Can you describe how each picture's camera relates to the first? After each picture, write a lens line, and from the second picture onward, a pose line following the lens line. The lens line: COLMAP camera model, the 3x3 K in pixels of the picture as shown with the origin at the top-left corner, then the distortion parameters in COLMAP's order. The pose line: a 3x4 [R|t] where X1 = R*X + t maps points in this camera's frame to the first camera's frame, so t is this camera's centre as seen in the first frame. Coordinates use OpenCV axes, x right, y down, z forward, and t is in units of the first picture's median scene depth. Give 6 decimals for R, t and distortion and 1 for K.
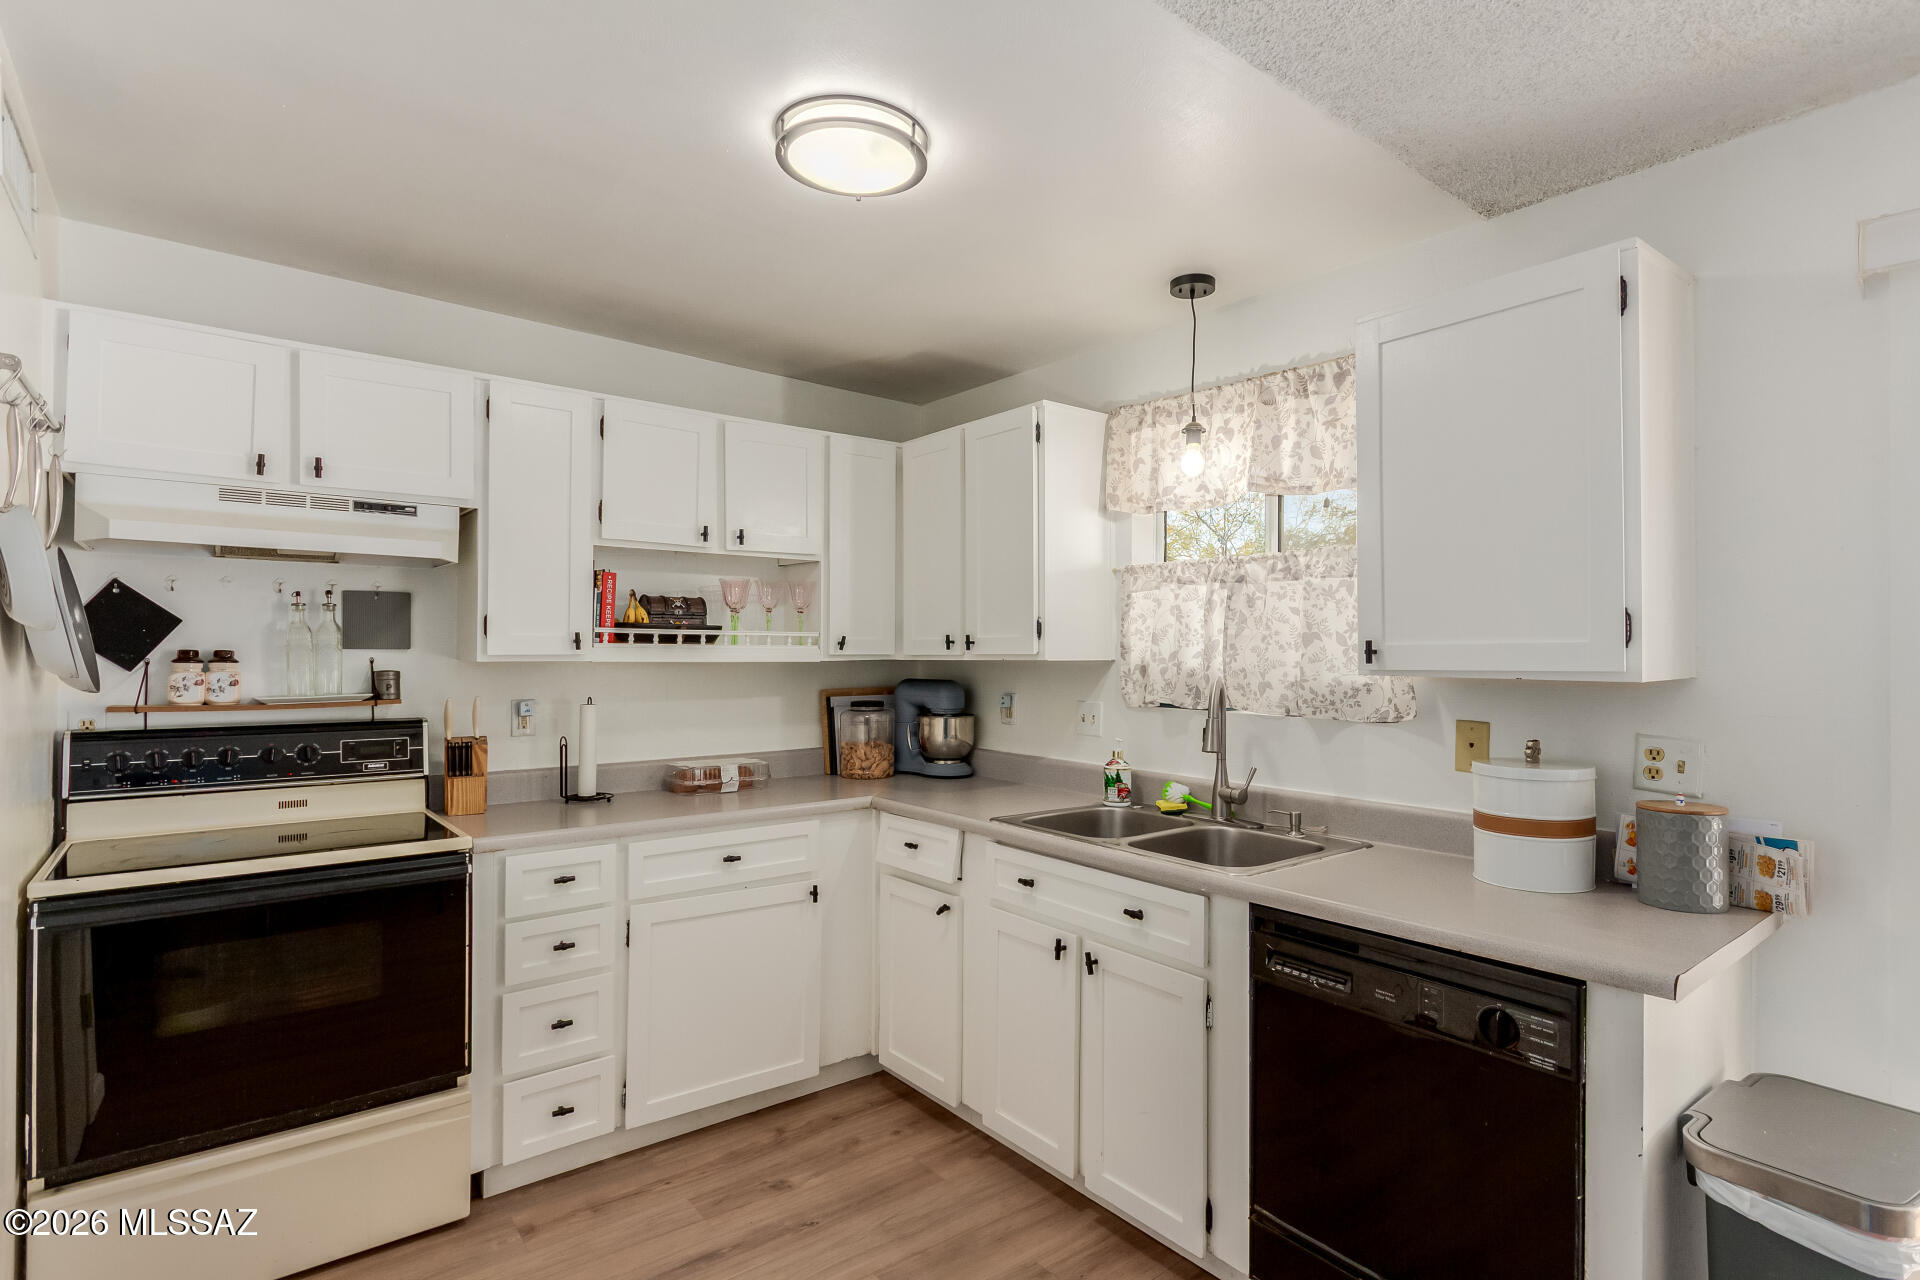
lens RADIAL K [[952.6, 0, 949.9], [0, 952.6, 638.8], [0, 0, 1]] dist [0.000971, 0.000378]
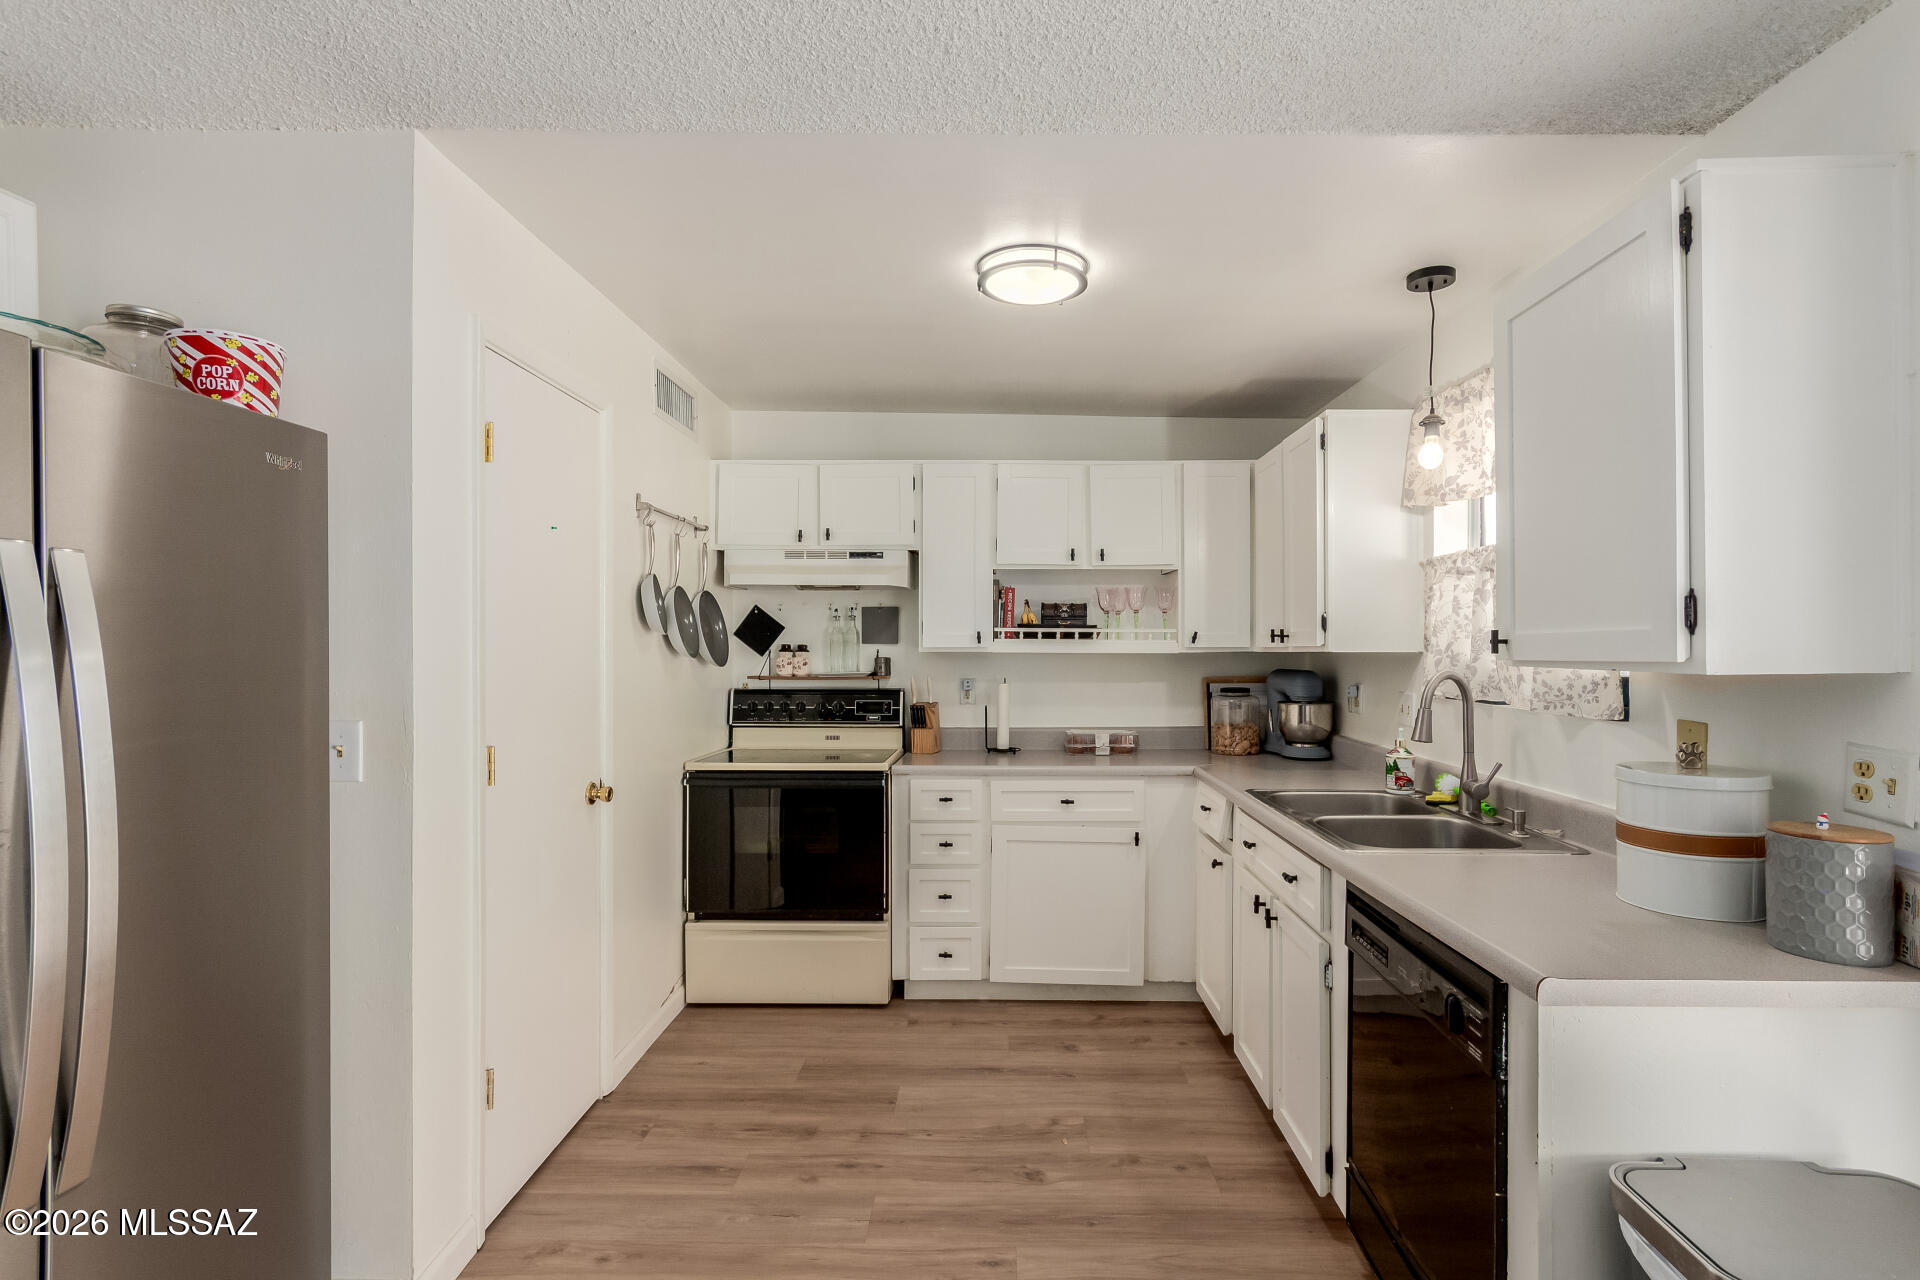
lens RADIAL K [[867.8, 0, 975.1], [0, 867.8, 641.6], [0, 0, 1]] dist [-0.001831, 0.000494]
pose [[0.778816, -0.005499, -0.627228, 0.431397], [0.009693, 0.999948, 0.003269, 0.004181], [0.627178, -0.008625, 0.778829, -0.014744]]
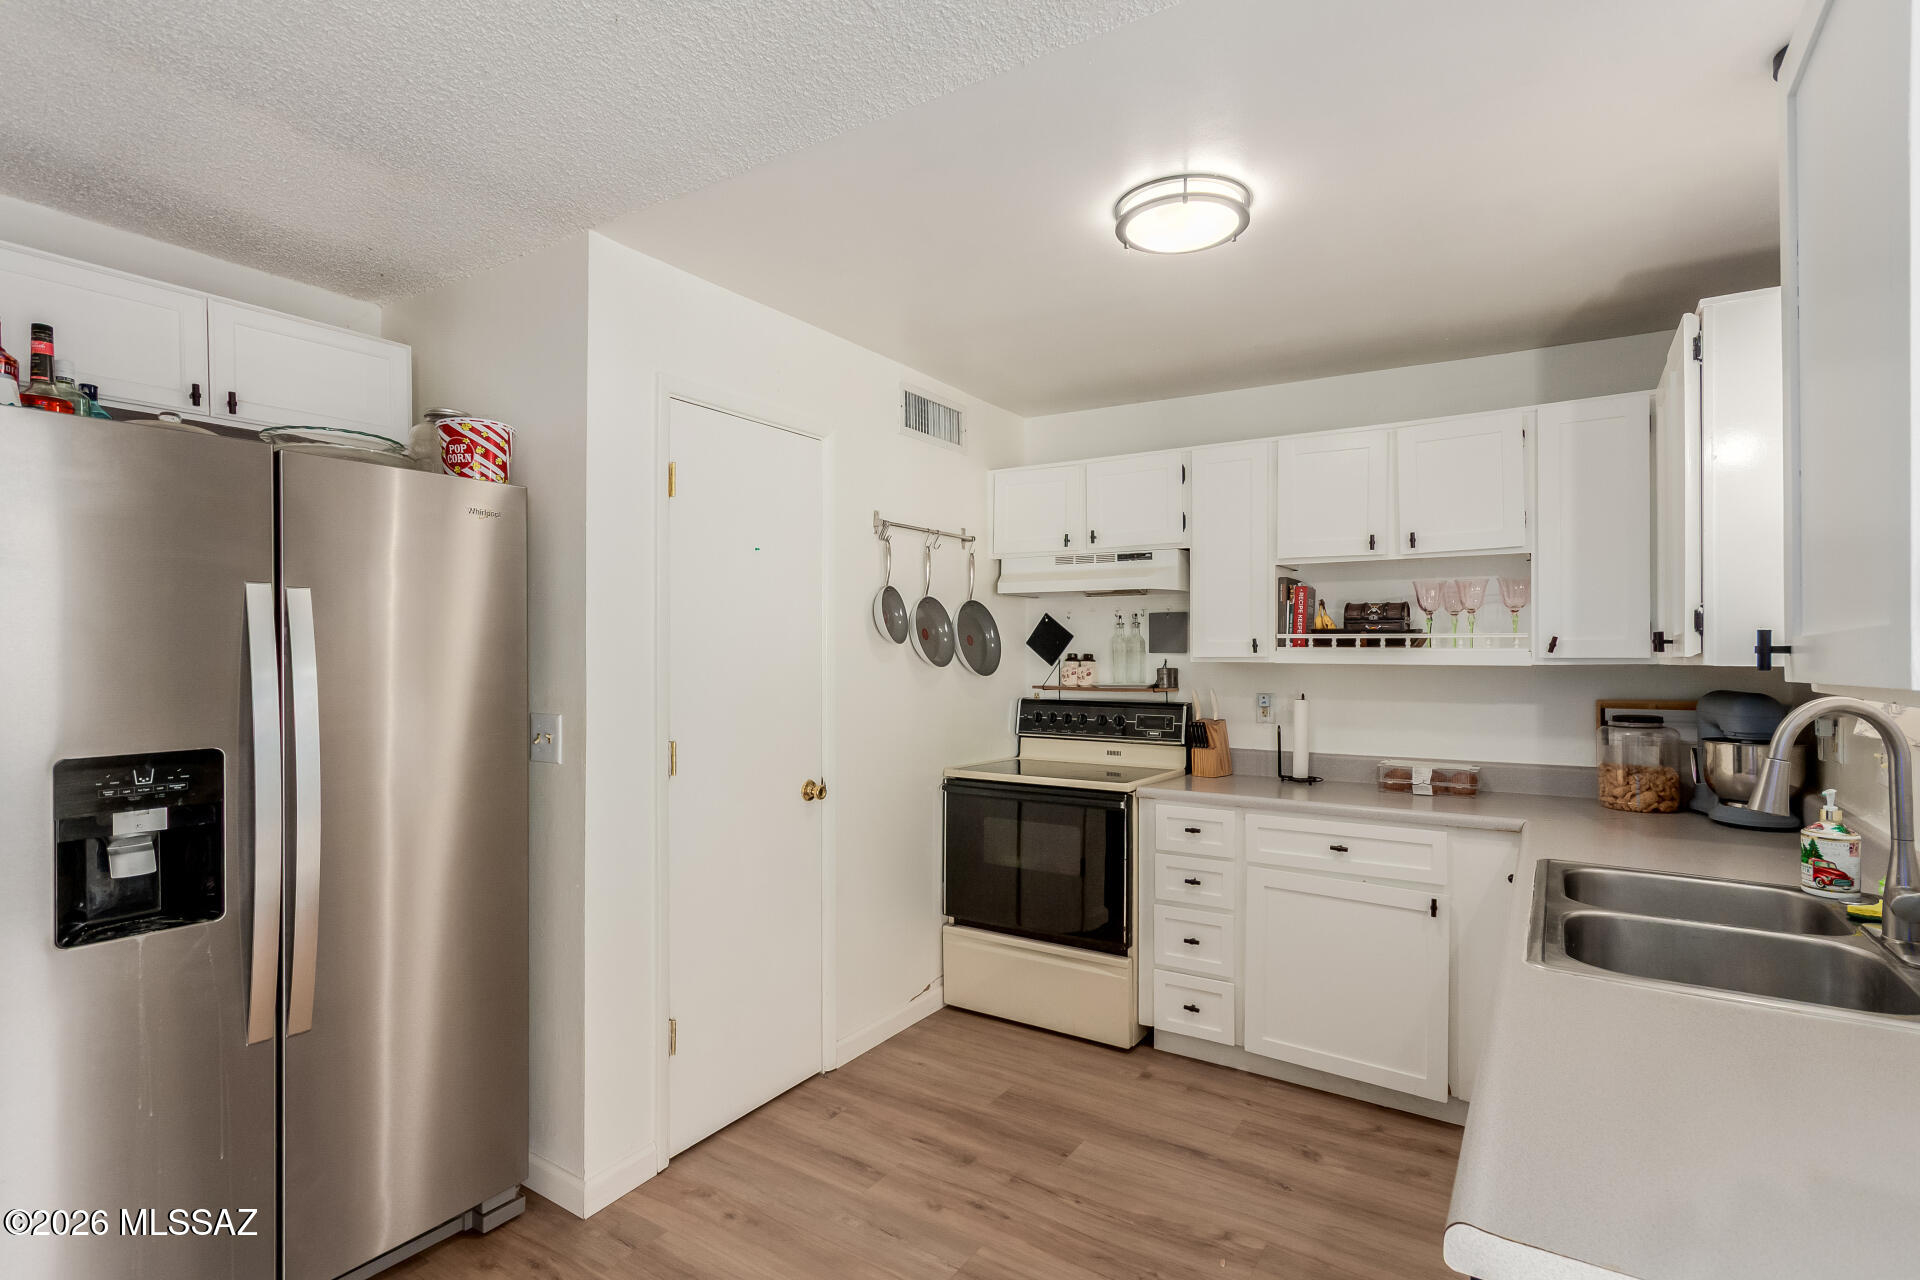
lens RADIAL K [[893.9, 0, 970.6], [0, 893.9, 645.0], [0, 0, 1]] dist [0.003597, 0.001238]
pose [[0.339739, -0.012068, -0.940442, 0.579616], [0.010945, 0.999901, -0.008877, 0.007942], [0.940456, -0.007277, 0.339838, 0.277284]]
